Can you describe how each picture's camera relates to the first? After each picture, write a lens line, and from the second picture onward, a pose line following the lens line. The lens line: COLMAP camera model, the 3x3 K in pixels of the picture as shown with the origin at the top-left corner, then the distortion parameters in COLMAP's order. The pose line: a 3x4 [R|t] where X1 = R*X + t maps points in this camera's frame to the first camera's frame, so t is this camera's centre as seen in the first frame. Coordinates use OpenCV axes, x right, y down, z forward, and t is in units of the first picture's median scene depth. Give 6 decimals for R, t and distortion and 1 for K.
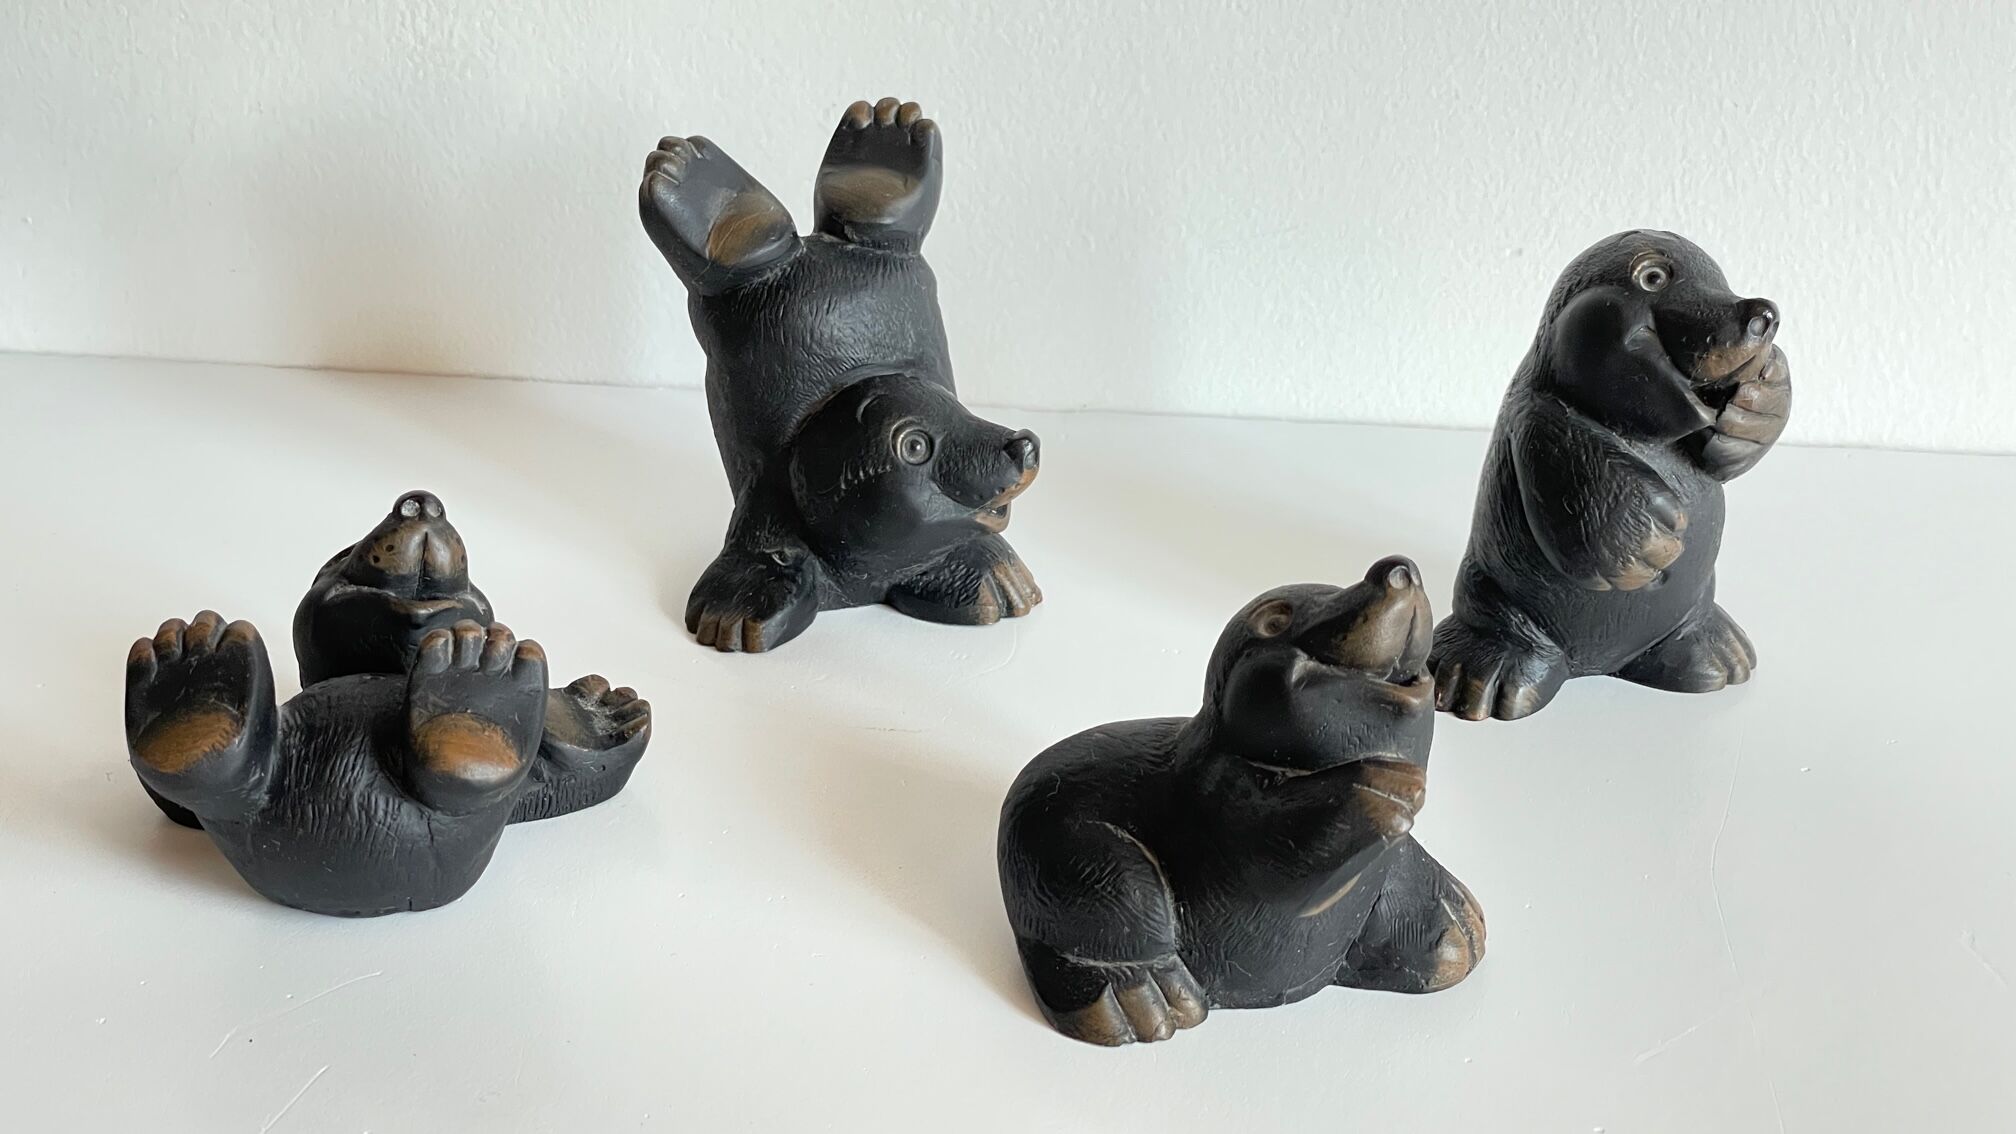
lens RADIAL K [[3093.9, 0, 1008.0], [0, 3093.9, 567.0], [0, 0, 1]] dist [0.076562, -0.029335]
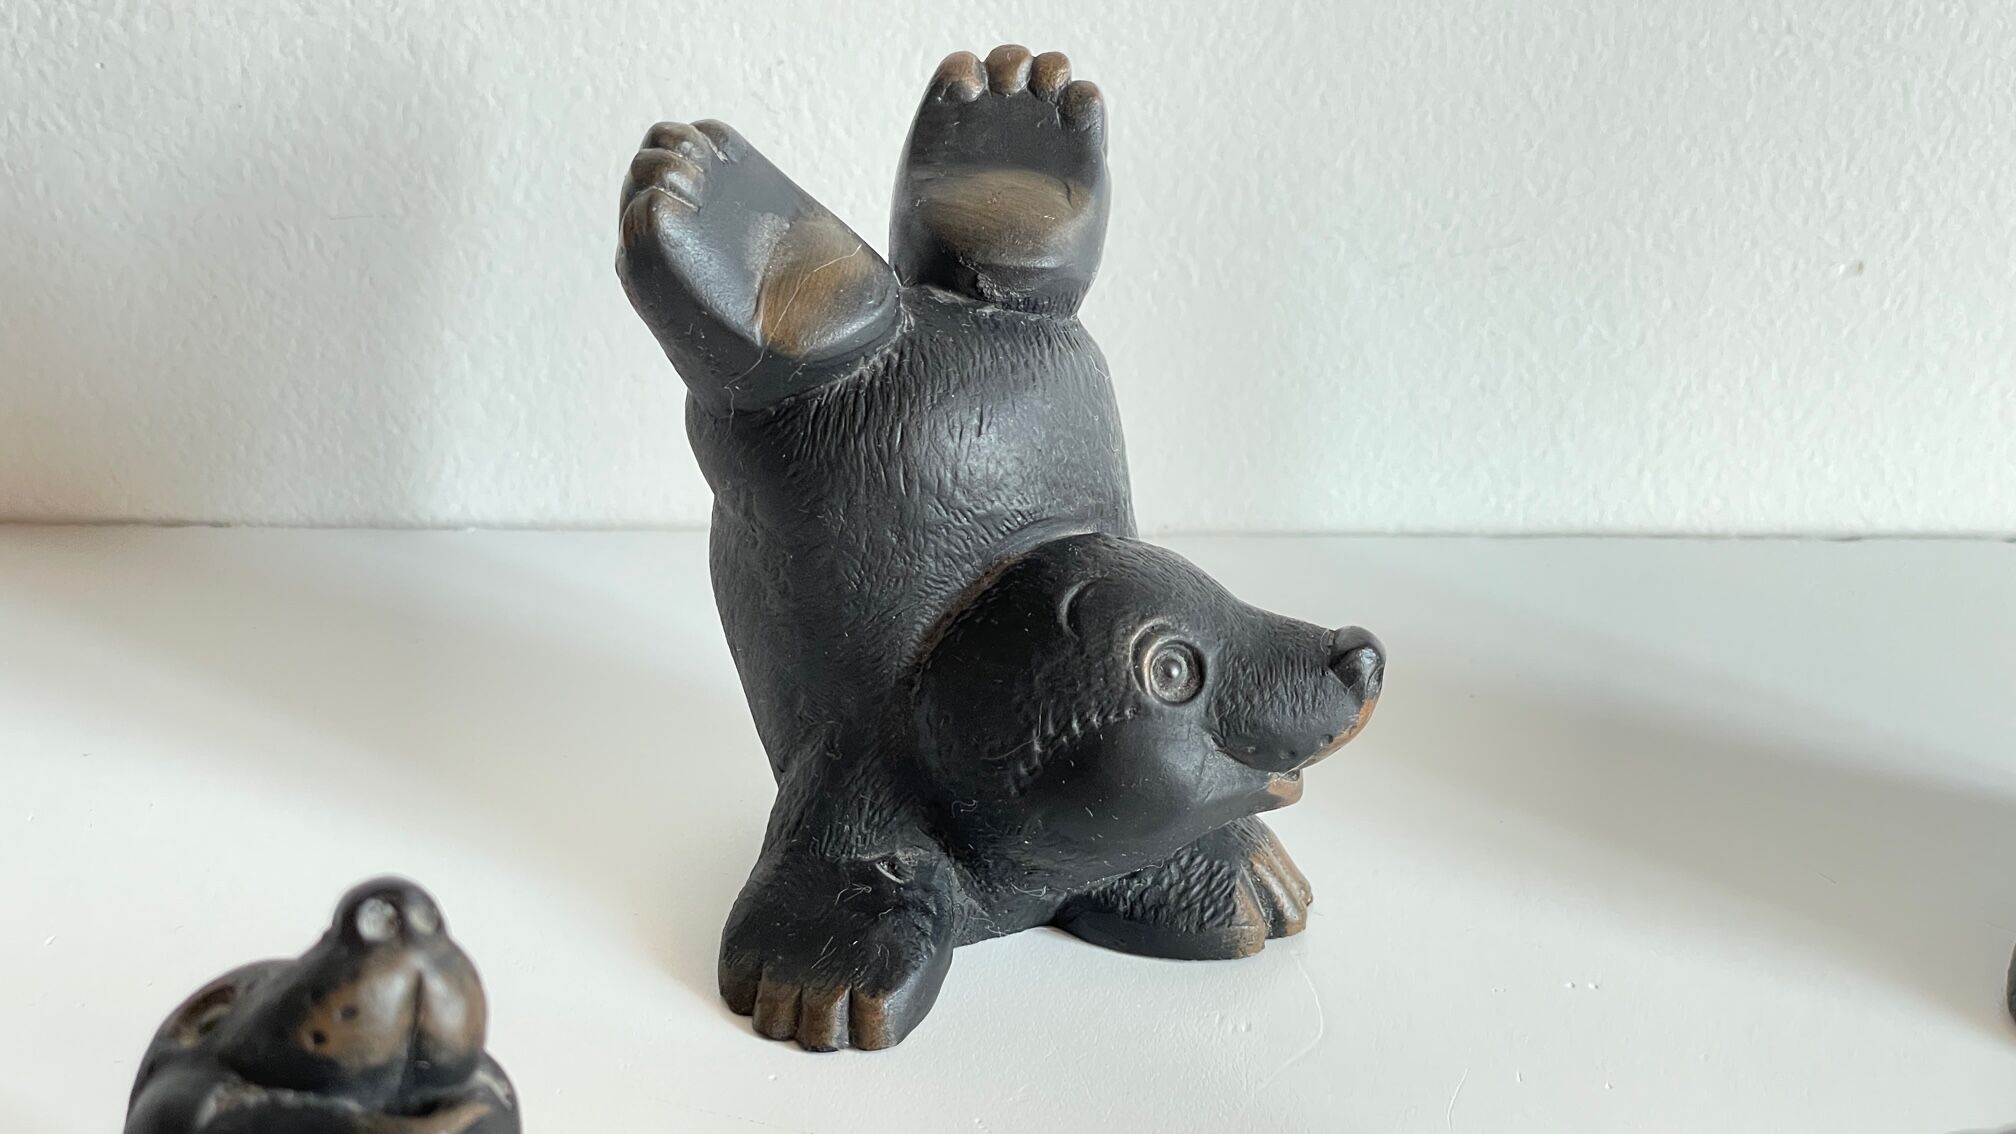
lens RADIAL K [[3111.9, 0, 1008.0], [0, 3111.9, 567.0], [0, 0, 1]] dist [0.048109, -0.028599]
pose [[0.972431, -0.055712, 0.226440, -0.177255], [0.052819, 0.998427, 0.018817, -0.066953], [-0.227132, -0.006337, 0.973843, 0.444561]]
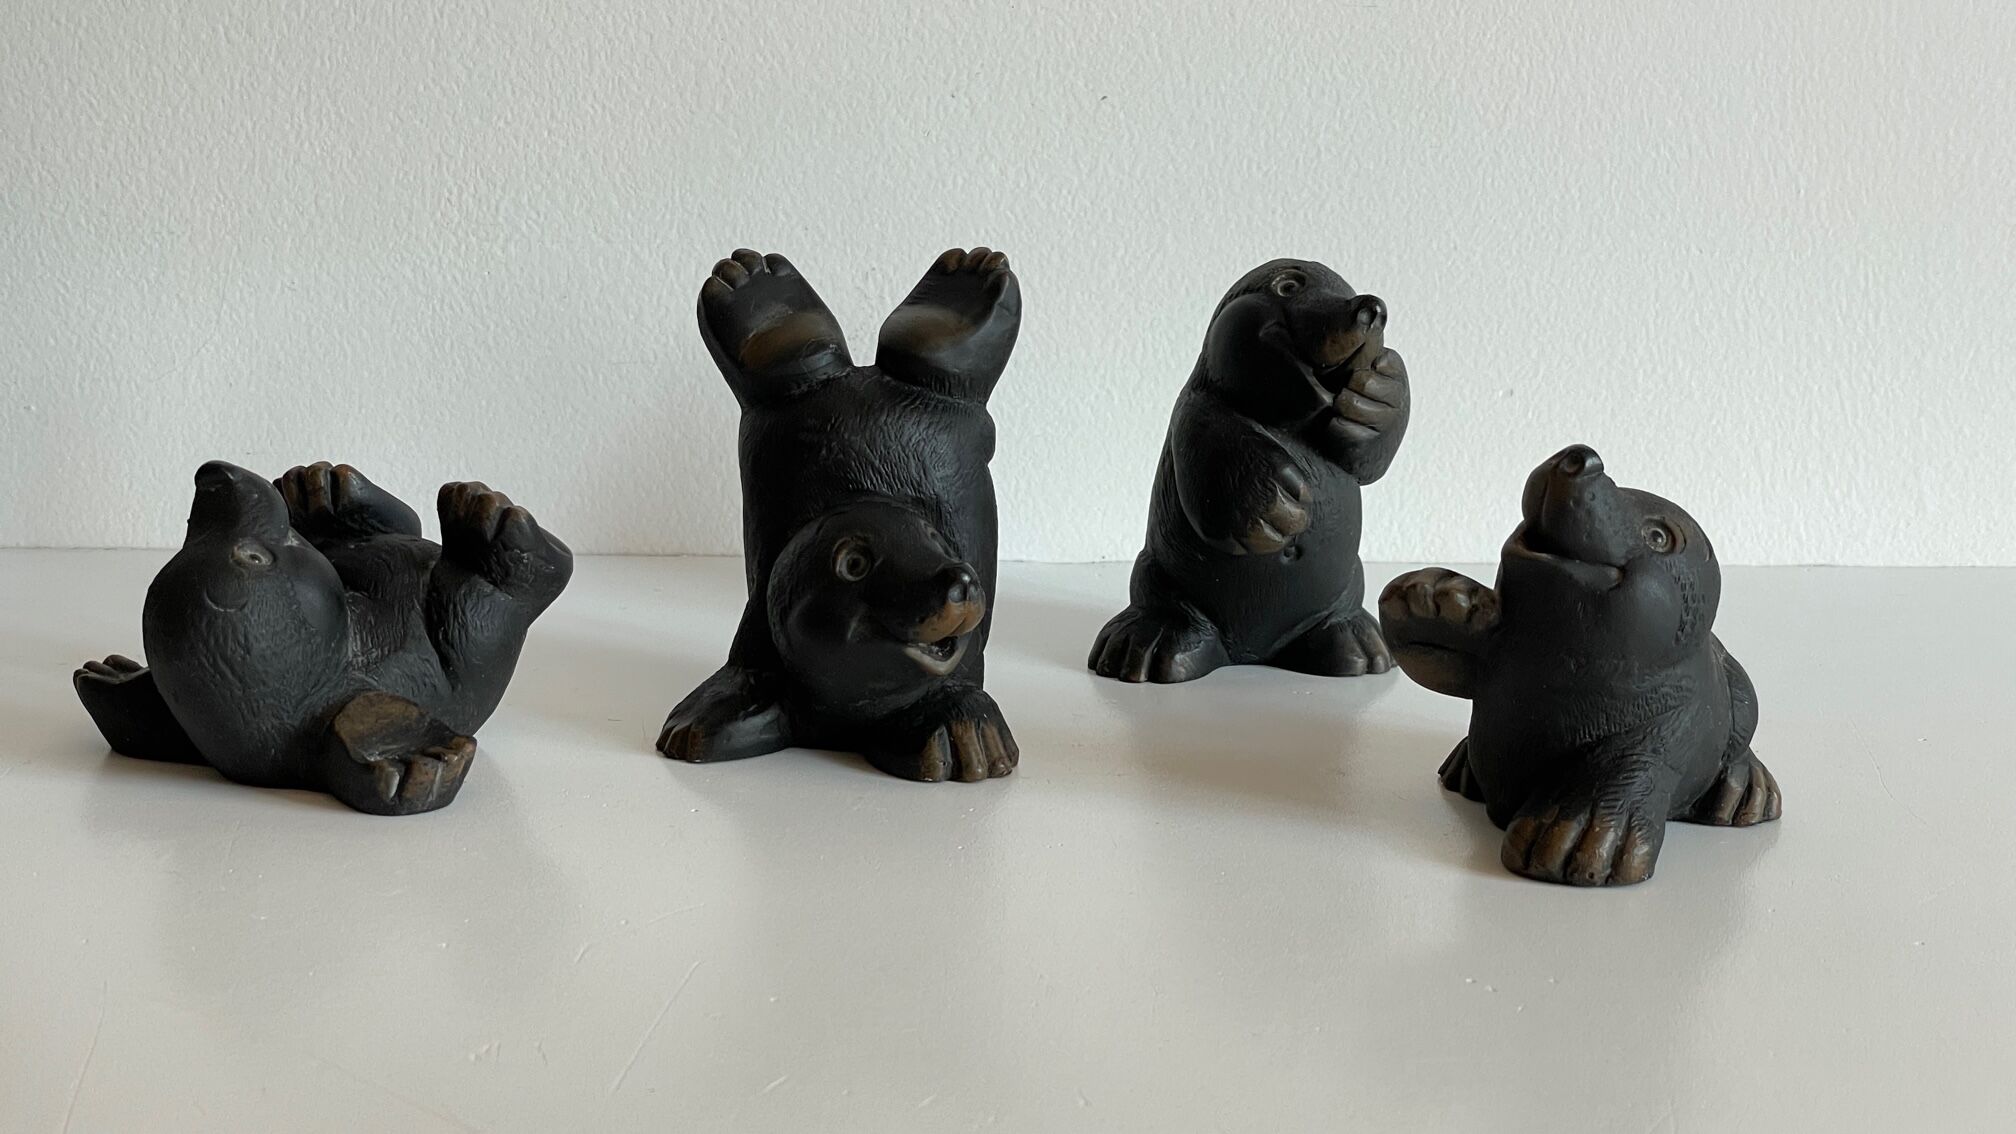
lens RADIAL K [[3093.9, 0, 1008.0], [0, 3093.9, 567.0], [0, 0, 1]] dist [0.076562, -0.029335]
pose [[0.980974, -0.008988, 0.193930, -0.245906], [0.050107, 0.976804, -0.208190, 0.196535], [-0.187561, 0.213947, 0.958670, -0.004349]]
